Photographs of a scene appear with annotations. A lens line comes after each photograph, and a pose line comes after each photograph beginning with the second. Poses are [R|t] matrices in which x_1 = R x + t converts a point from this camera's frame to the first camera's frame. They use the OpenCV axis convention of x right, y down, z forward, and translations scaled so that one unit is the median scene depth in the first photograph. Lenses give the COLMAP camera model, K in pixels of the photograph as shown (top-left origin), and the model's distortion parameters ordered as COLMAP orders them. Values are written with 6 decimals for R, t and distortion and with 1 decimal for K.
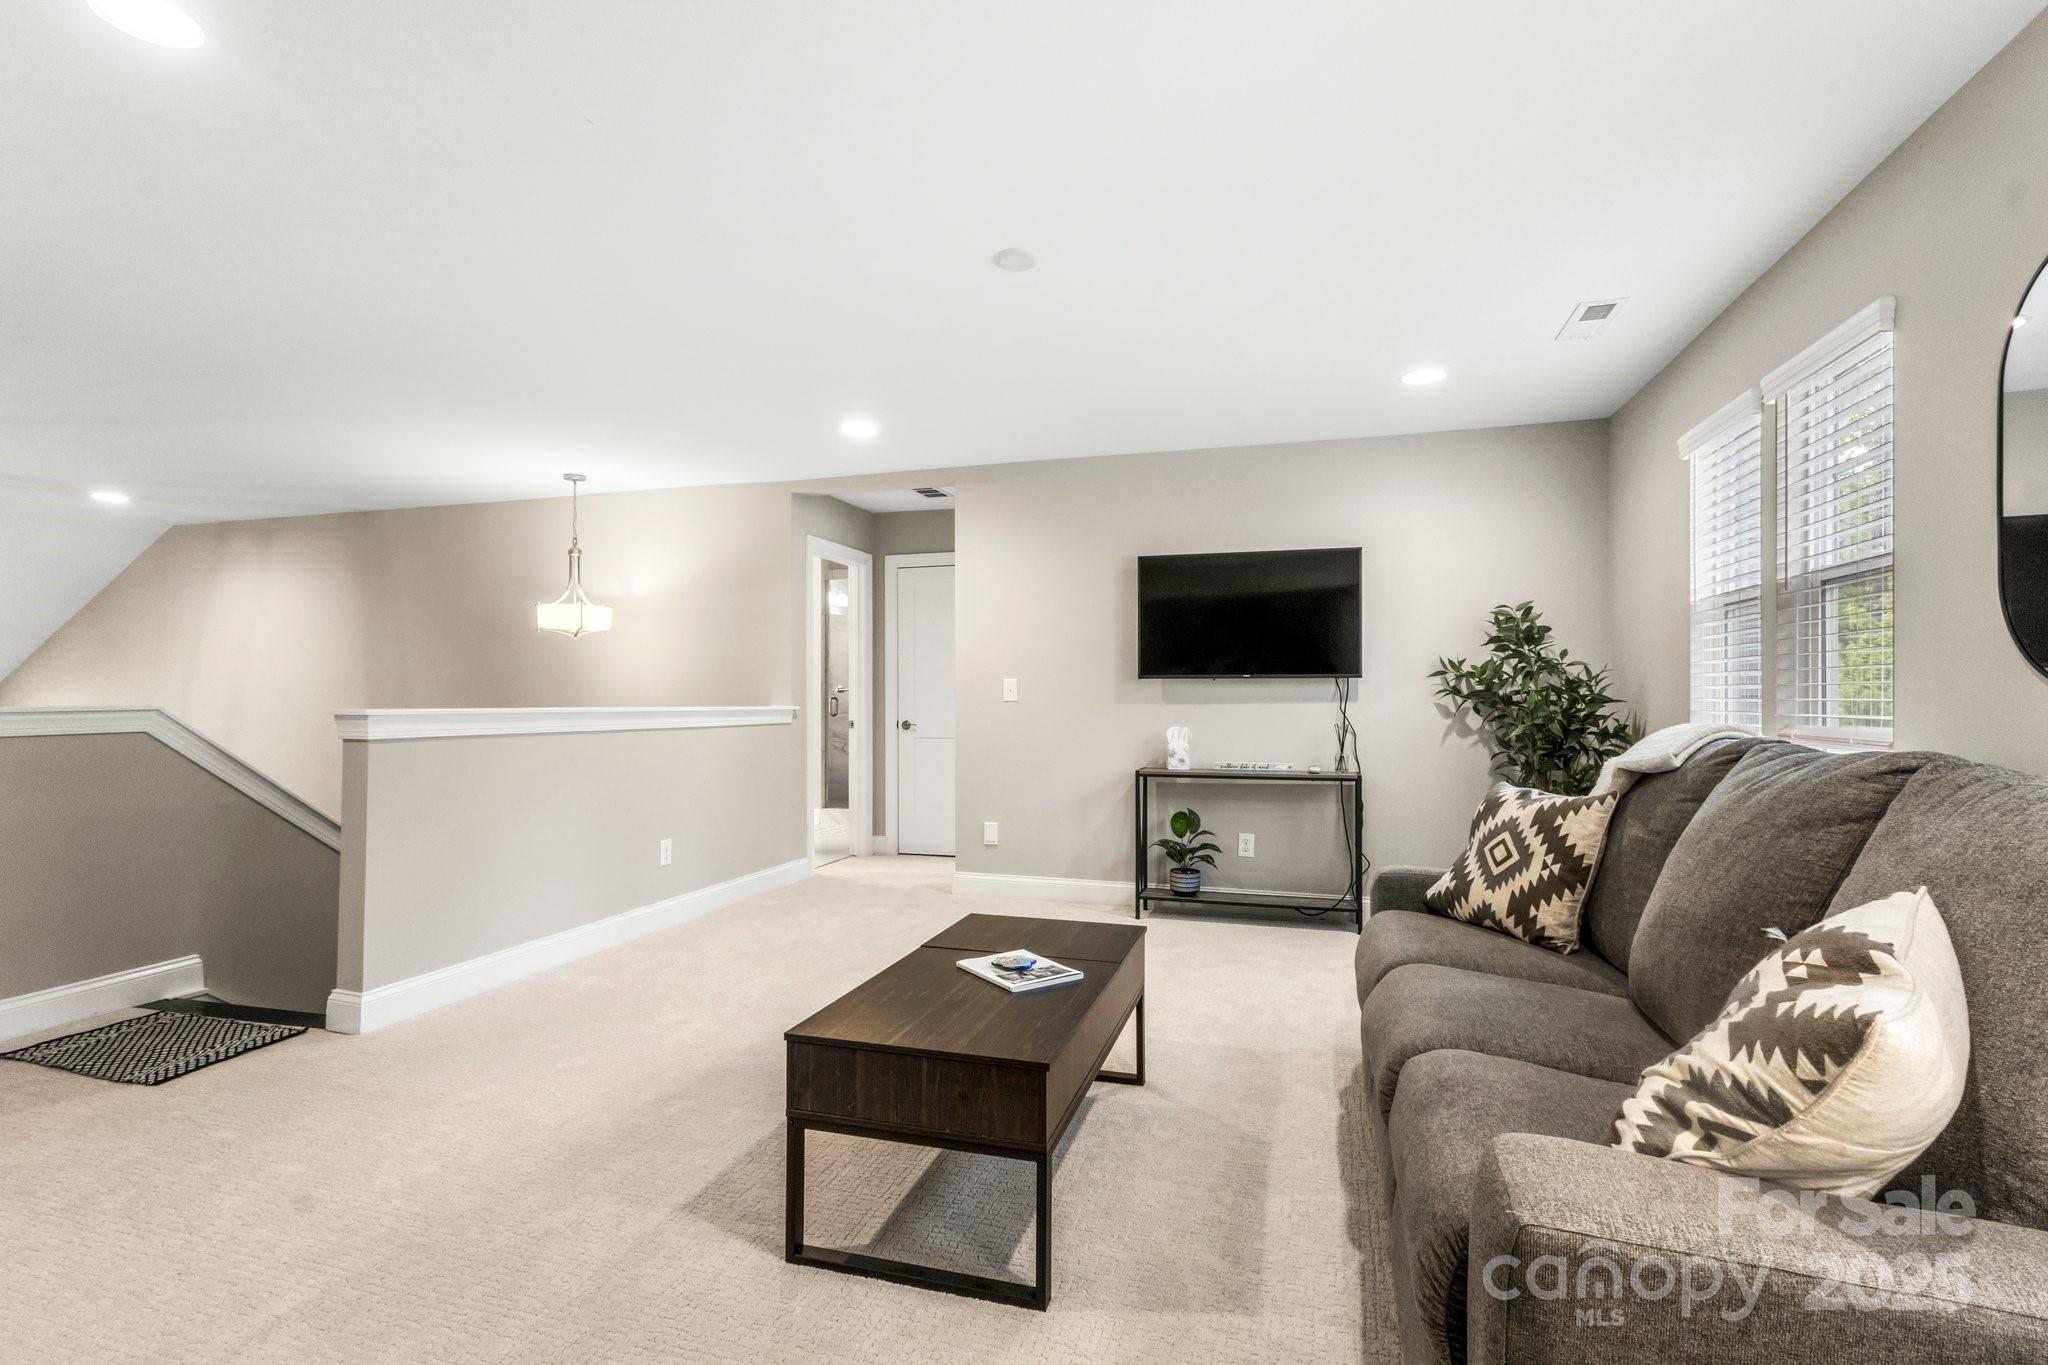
lens RADIAL K [[962.1, 0, 1022.7], [0, 962.1, 688.7], [0, 0, 1]] dist [0.005374, 0.001471]
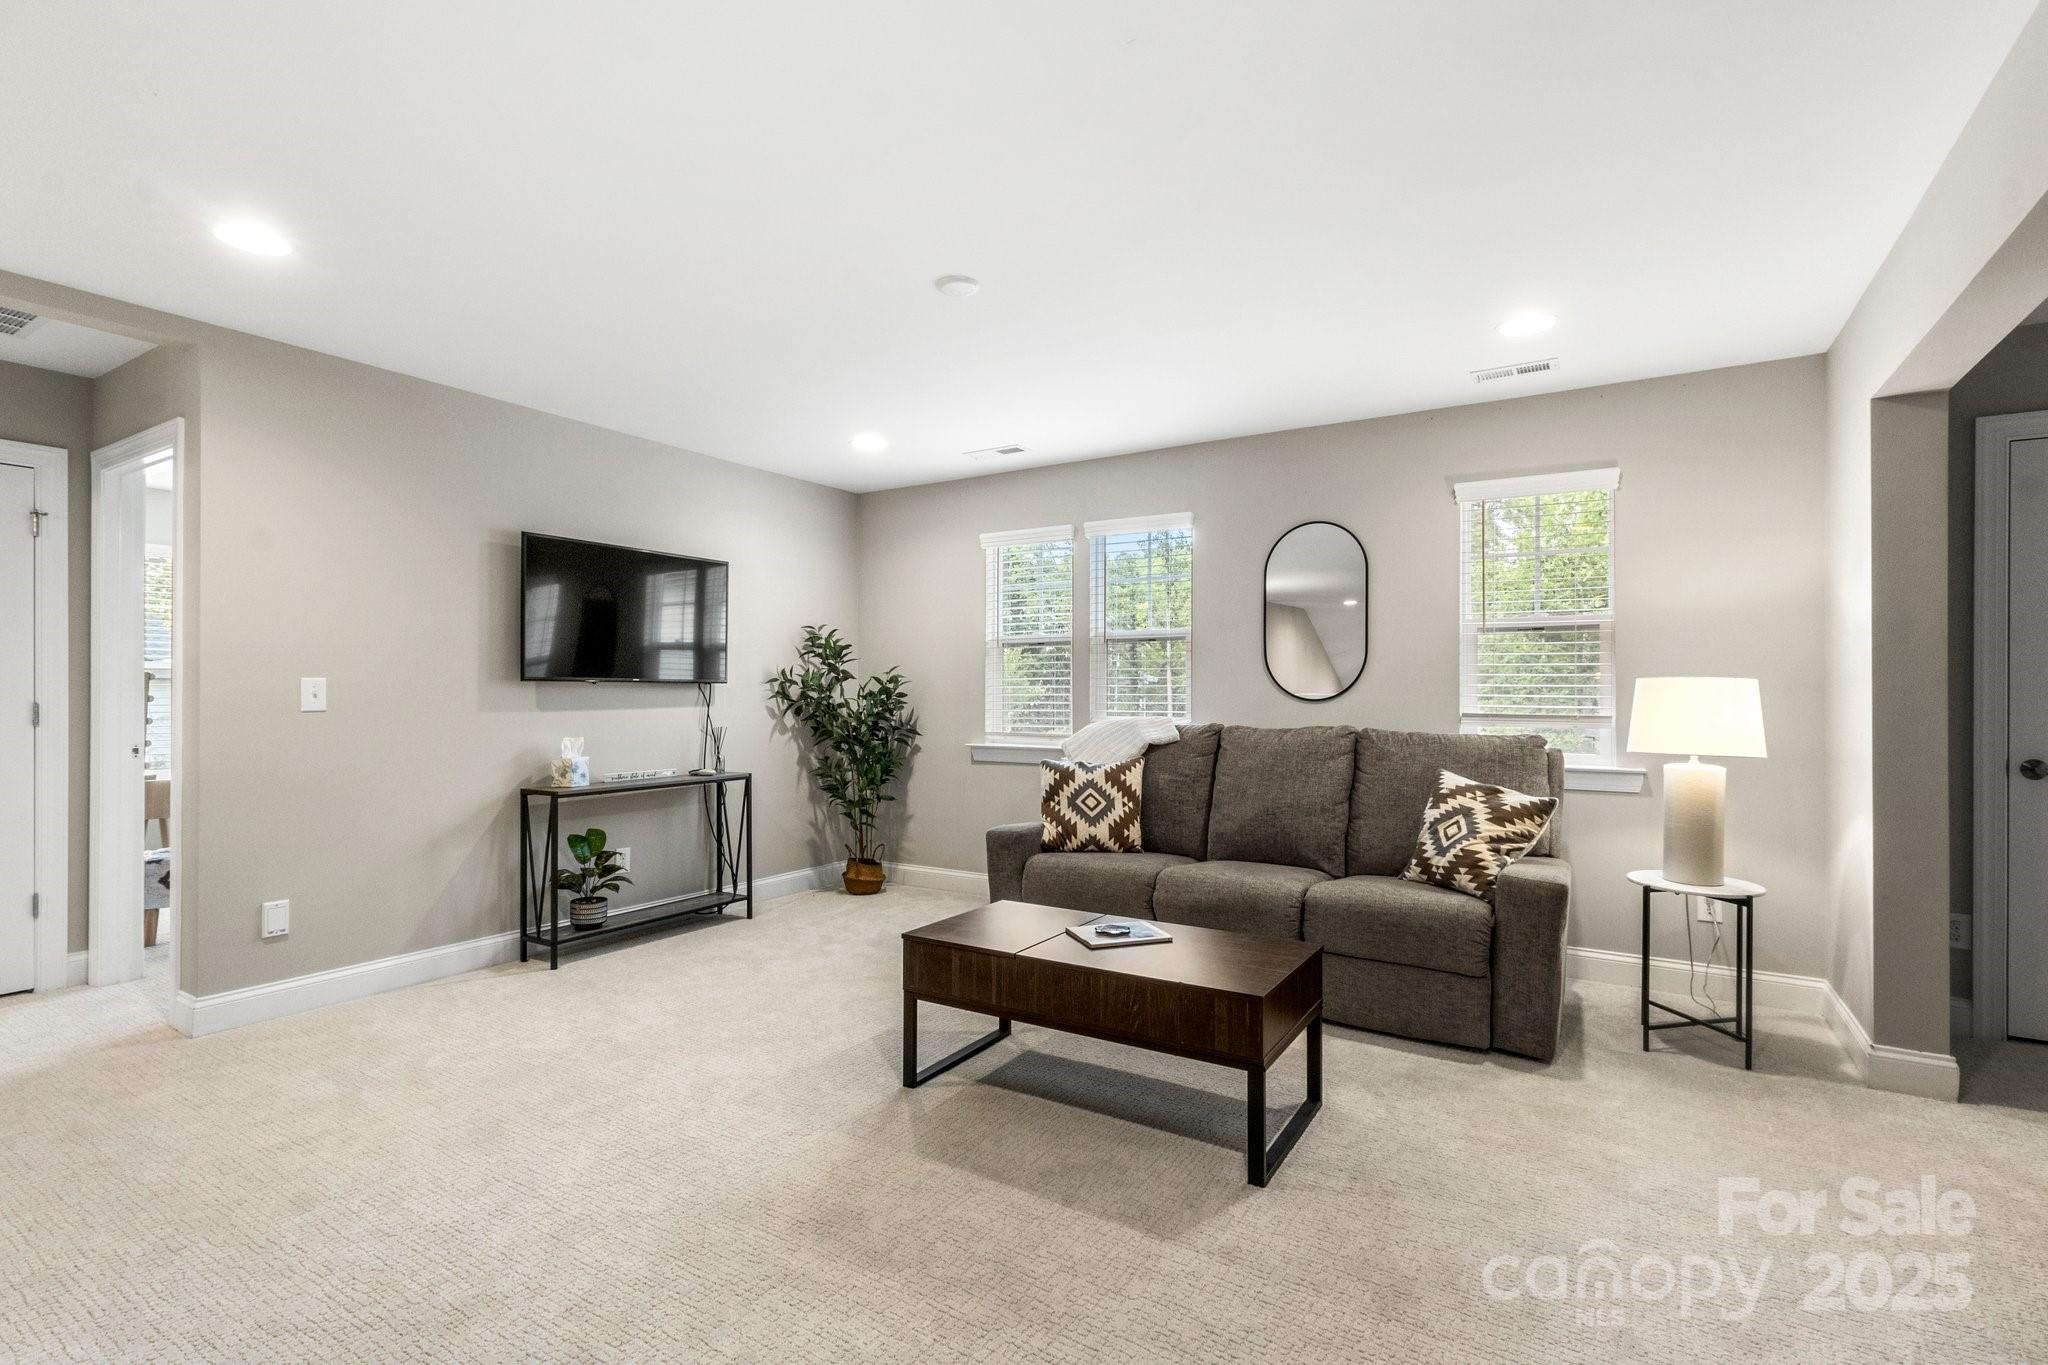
lens RADIAL K [[962.1, 0, 1027.6], [0, 962.1, 688.5], [0, 0, 1]] dist [0.005374, 0.001471]
pose [[0.244860, 0.004826, 0.969547, -0.616247], [-0.010139, 0.999946, -0.002416, -0.006723], [-0.969506, -0.009239, 0.244895, 0.414842]]
